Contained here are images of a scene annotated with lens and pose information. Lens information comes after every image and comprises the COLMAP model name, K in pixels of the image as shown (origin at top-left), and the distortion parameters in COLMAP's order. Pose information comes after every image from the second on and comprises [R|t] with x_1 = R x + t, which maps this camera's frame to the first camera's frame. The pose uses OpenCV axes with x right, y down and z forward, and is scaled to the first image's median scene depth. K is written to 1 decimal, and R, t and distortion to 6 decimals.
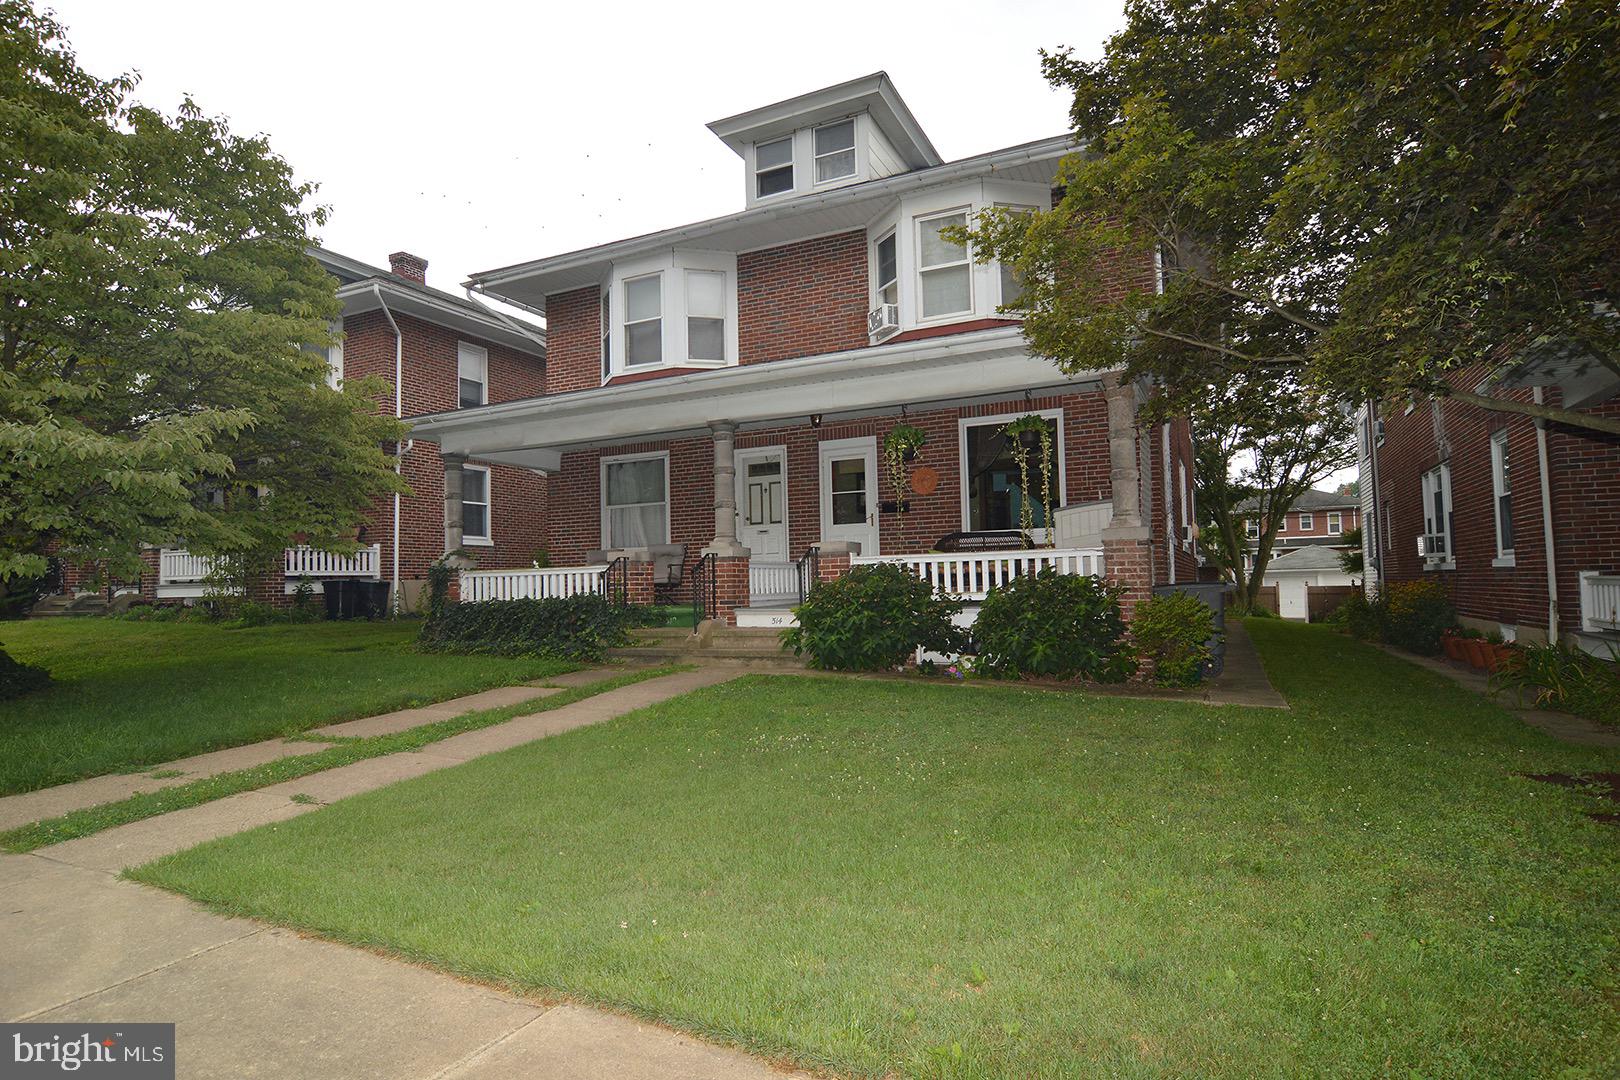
lens RADIAL K [[854.9, 0, 810.0], [0, 854.9, 540.0], [0, 0, 1]] dist [-0.017081, -0.000559]
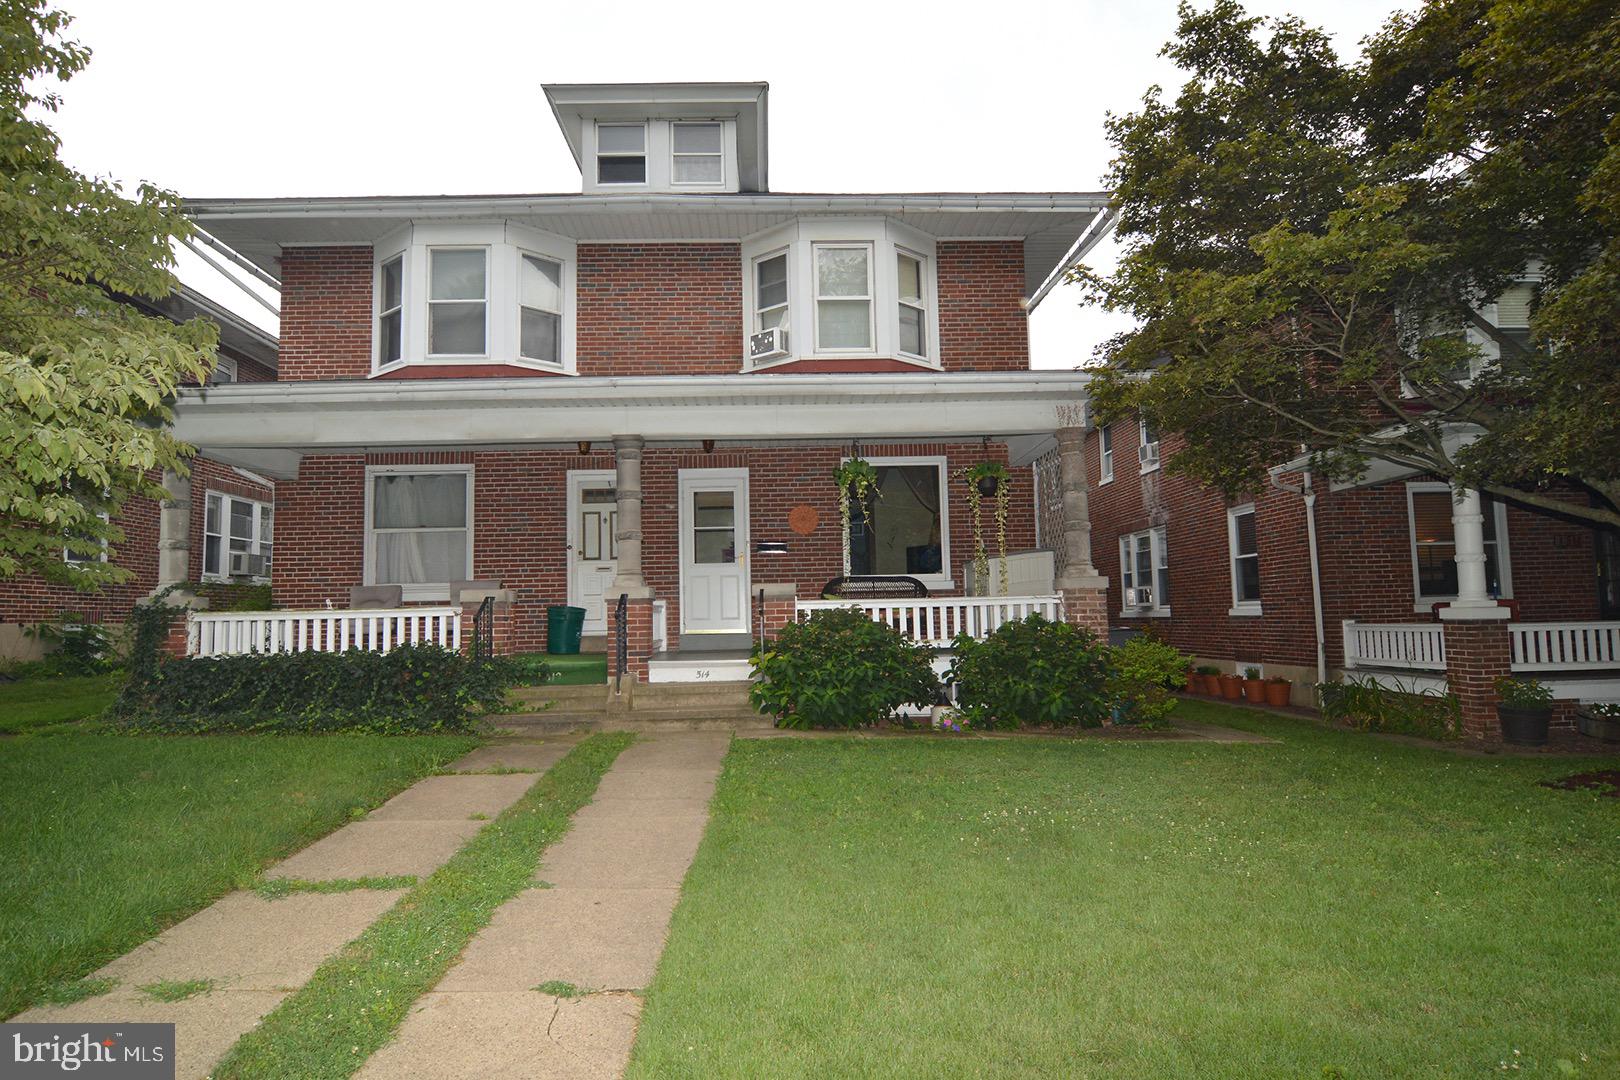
lens RADIAL K [[879.4, 0, 807.3], [0, 879.4, 544.1], [0, 0, 1]] dist [-0.015744, -0.001691]
pose [[0.890965, 0.042081, 0.452118, -0.284303], [-0.022763, 0.998584, -0.048085, 0.003389], [-0.453501, 0.032550, 0.890661, 0.132497]]
